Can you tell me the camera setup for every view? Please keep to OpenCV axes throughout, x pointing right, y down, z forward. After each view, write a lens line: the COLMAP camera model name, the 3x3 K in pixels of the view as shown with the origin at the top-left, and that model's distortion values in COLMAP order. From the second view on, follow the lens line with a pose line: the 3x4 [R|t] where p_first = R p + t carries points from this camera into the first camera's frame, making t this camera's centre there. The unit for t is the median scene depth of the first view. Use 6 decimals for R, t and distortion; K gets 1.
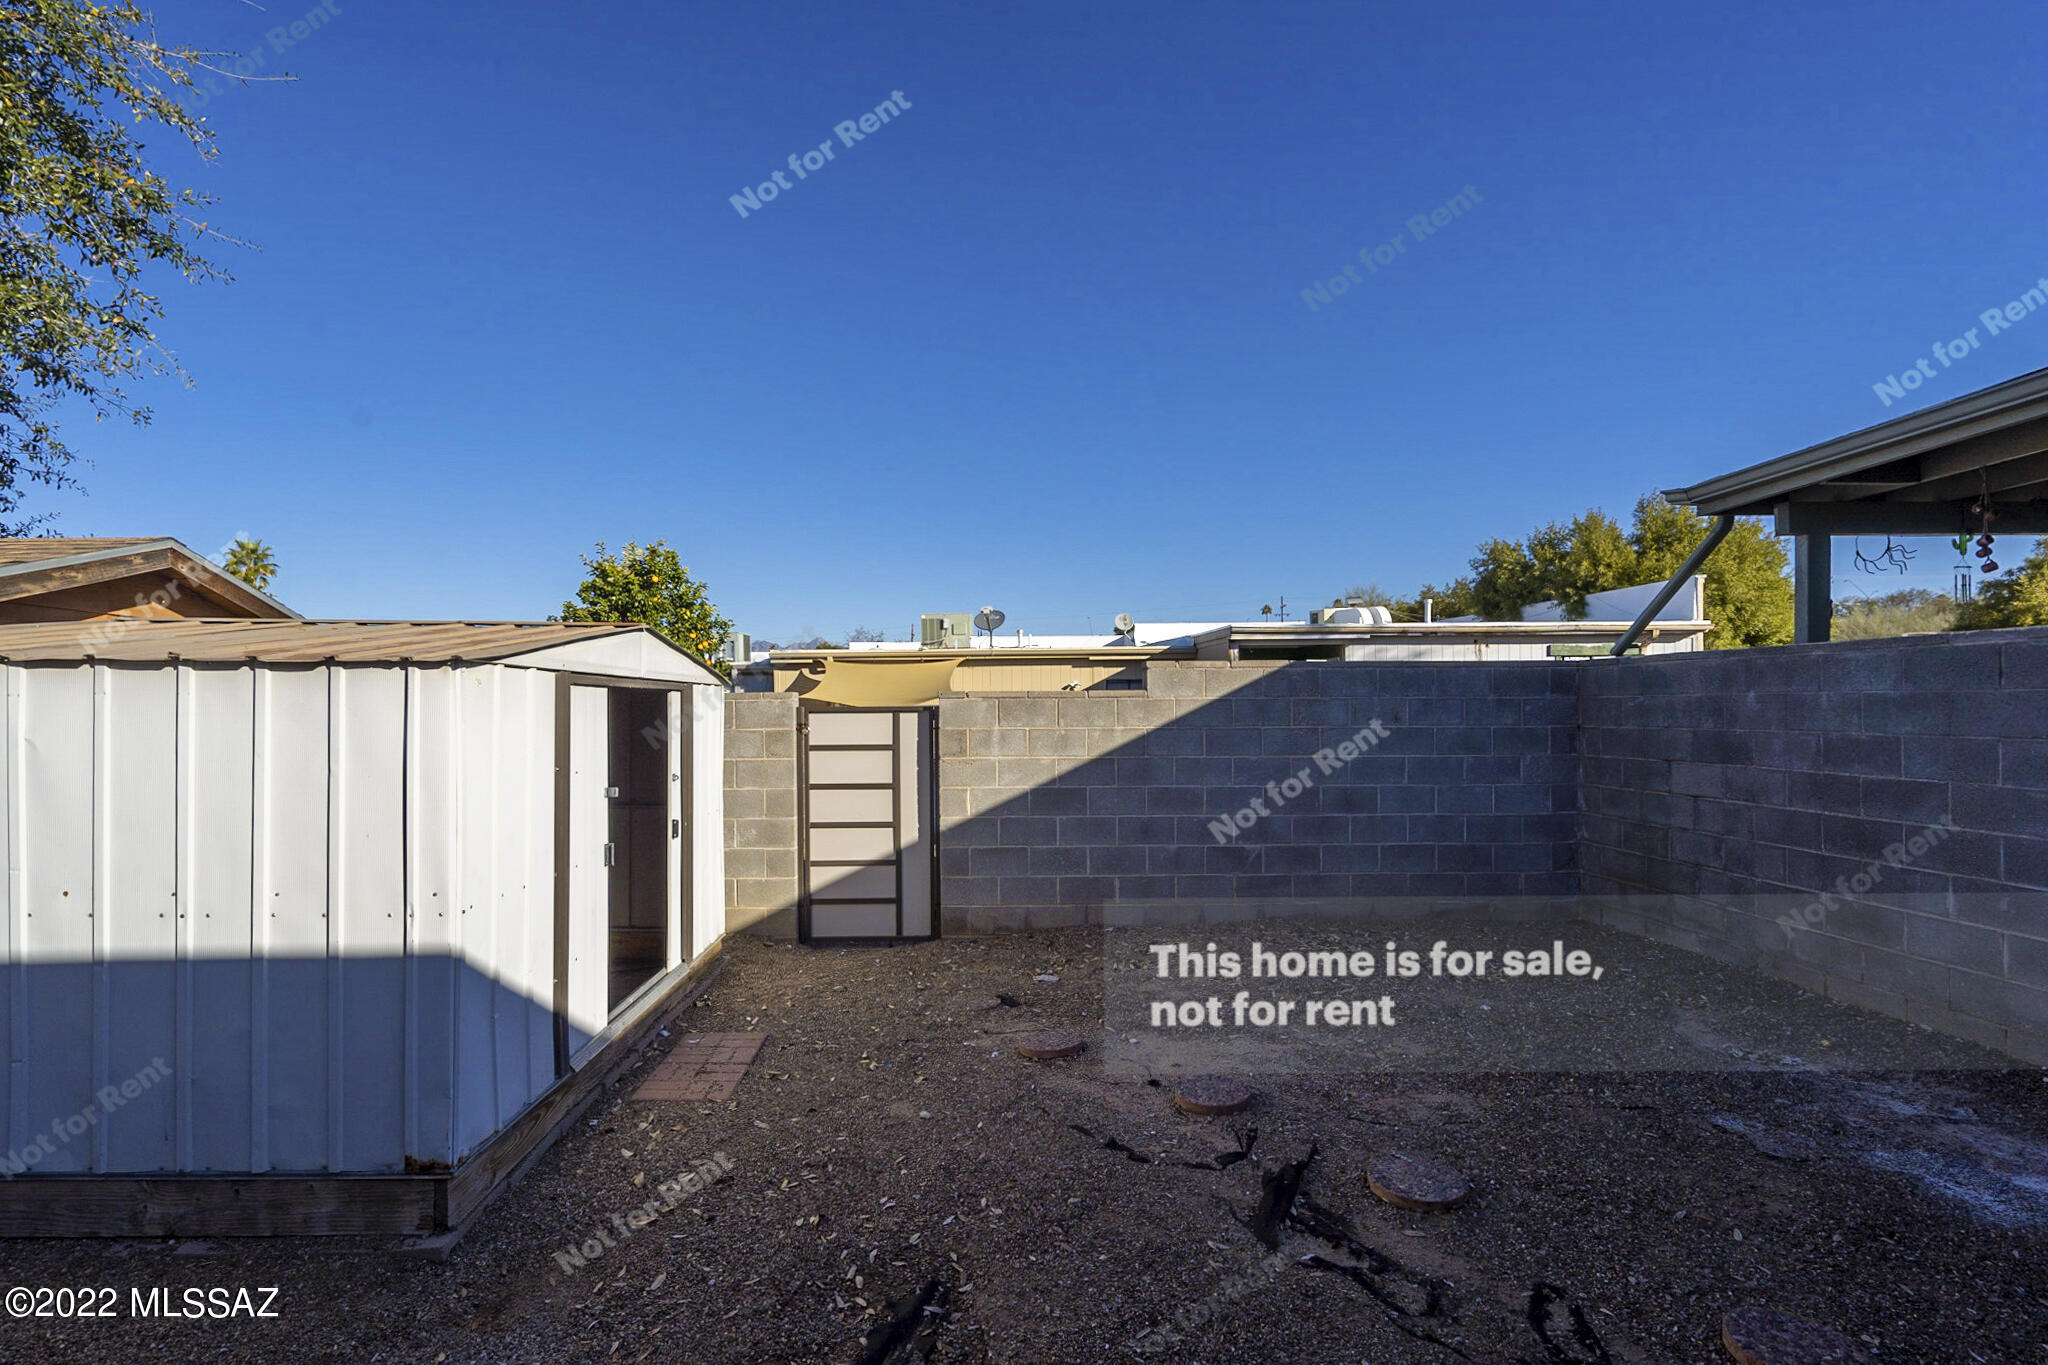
lens RADIAL K [[930.1, 0, 1068.5], [0, 930.1, 707.2], [0, 0, 1]] dist [-0.004135, -0.000420]
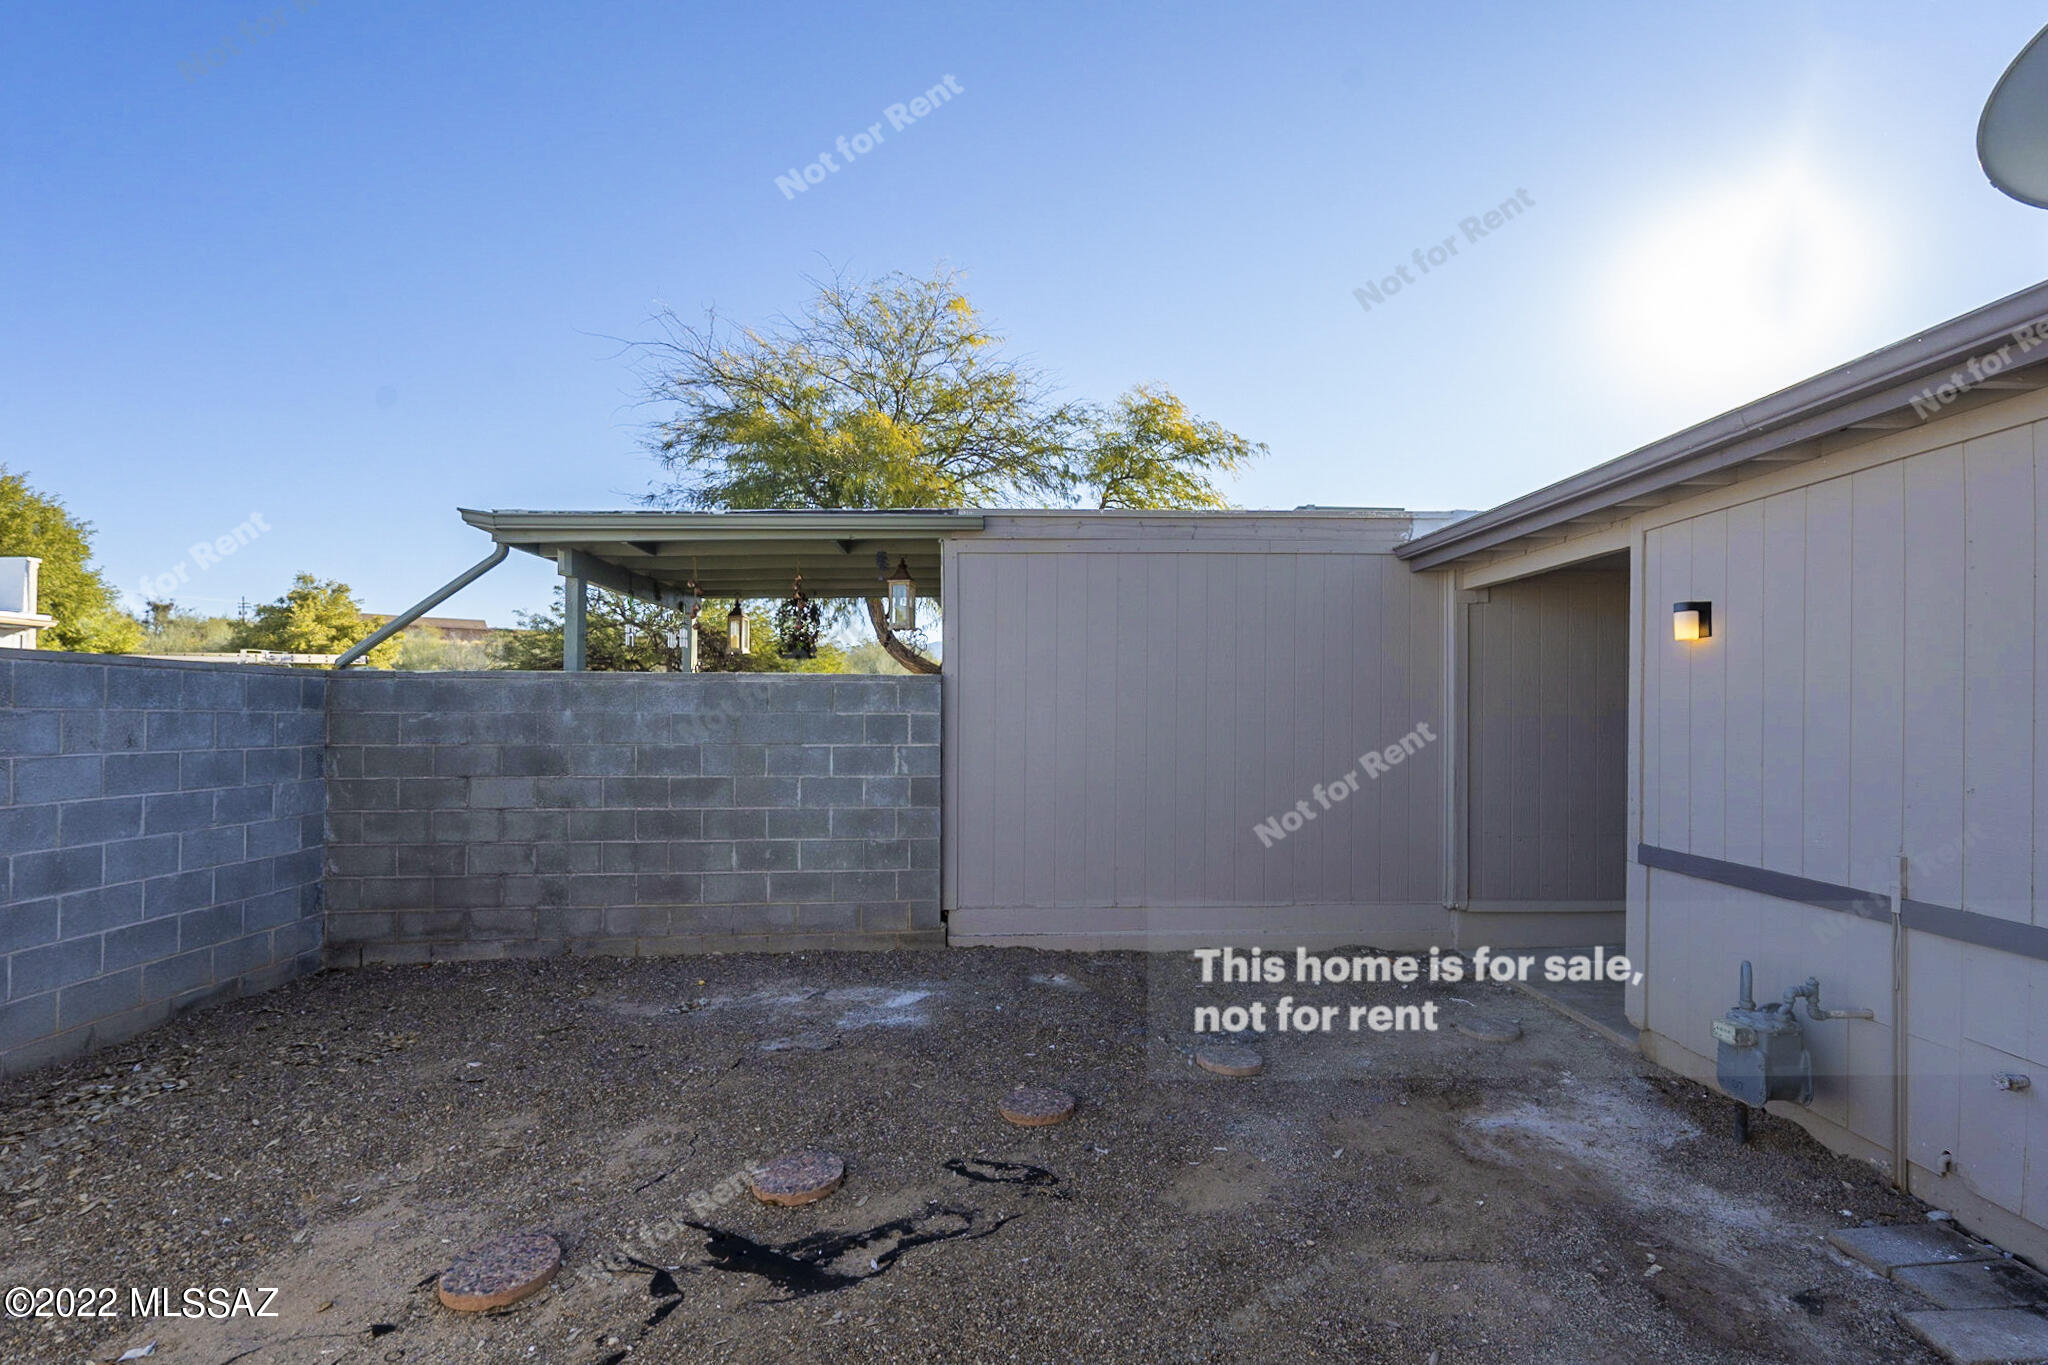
lens RADIAL K [[940.4, 0, 1023.4], [0, 940.4, 704.1], [0, 0, 1]] dist [-0.004697, -0.001251]
pose [[0.019881, 0.018882, 0.999624, -0.365714], [-0.001680, 0.999821, -0.018852, -0.003629], [-0.999801, -0.001304, 0.019909, 0.378553]]
